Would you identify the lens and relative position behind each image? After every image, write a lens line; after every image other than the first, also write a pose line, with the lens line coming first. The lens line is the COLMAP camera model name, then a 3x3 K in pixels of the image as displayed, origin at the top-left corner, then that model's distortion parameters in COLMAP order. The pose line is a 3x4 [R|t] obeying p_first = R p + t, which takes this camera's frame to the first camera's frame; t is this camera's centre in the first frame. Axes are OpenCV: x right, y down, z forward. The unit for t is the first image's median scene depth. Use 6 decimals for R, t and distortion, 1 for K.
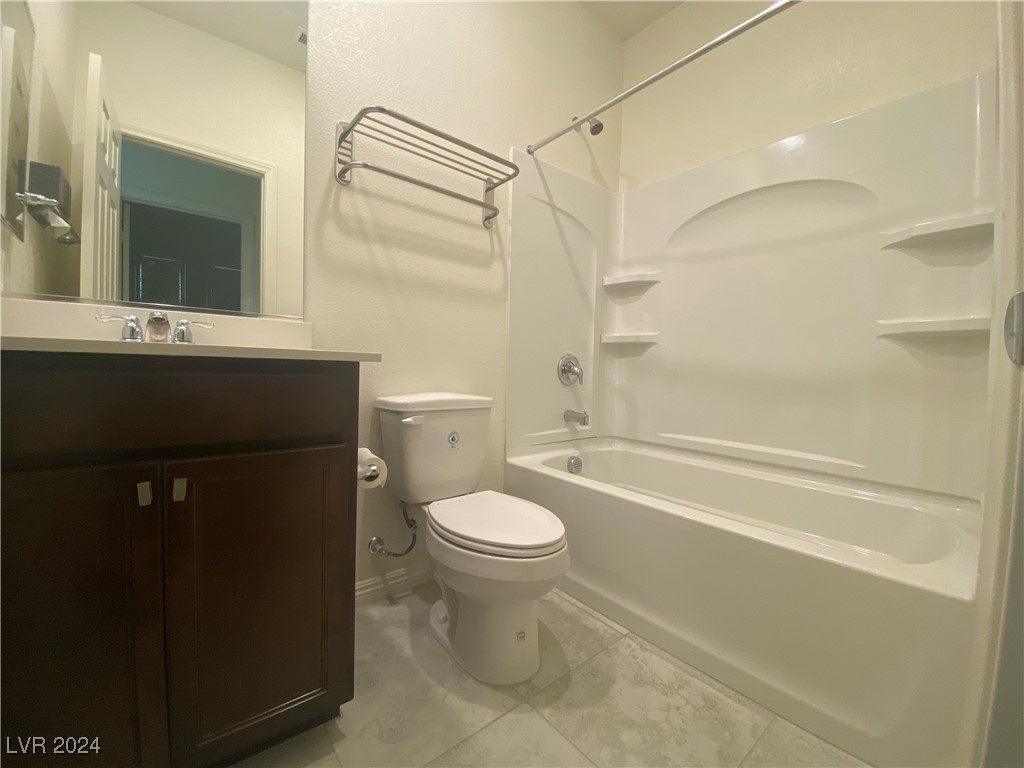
lens RADIAL K [[408.6, 0, 511.9], [0, 408.6, 386.7], [0, 0, 1]] dist [0.020412, -0.018223]
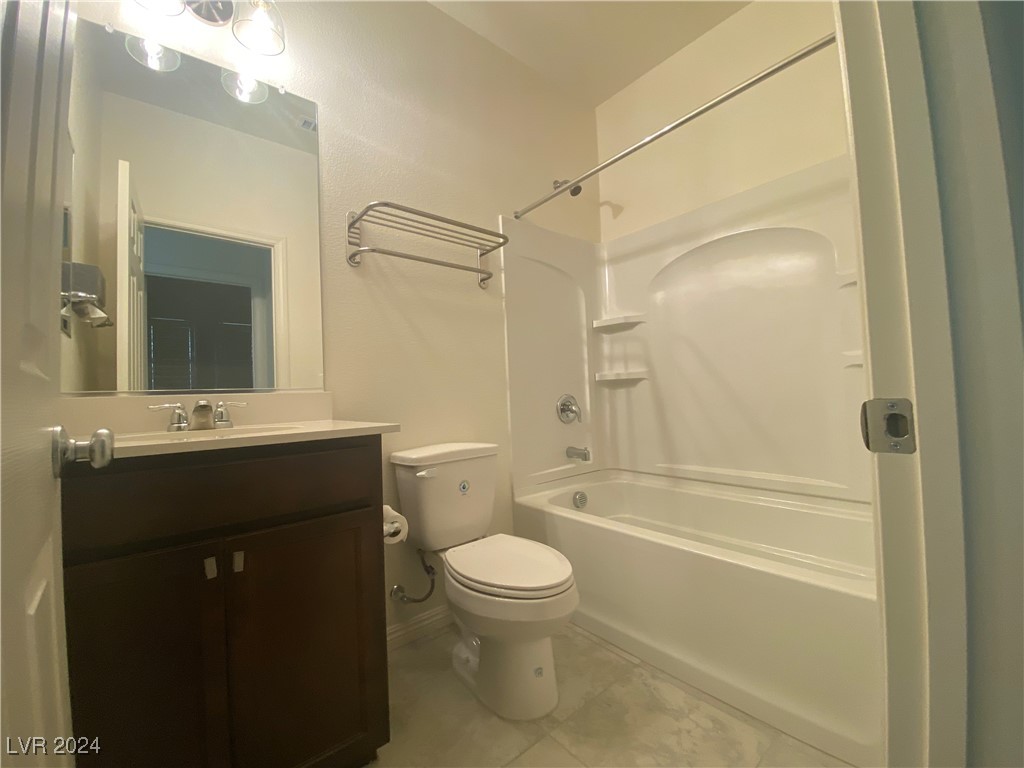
lens RADIAL K [[419.4, 0, 512.7], [0, 419.4, 381.5], [0, 0, 1]] dist [0.019389, -0.020090]
pose [[0.997867, -0.065274, 0.001081, 0.001787], [0.065220, 0.996023, -0.060703, -0.074882], [0.002885, 0.060644, 0.998155, -0.124095]]
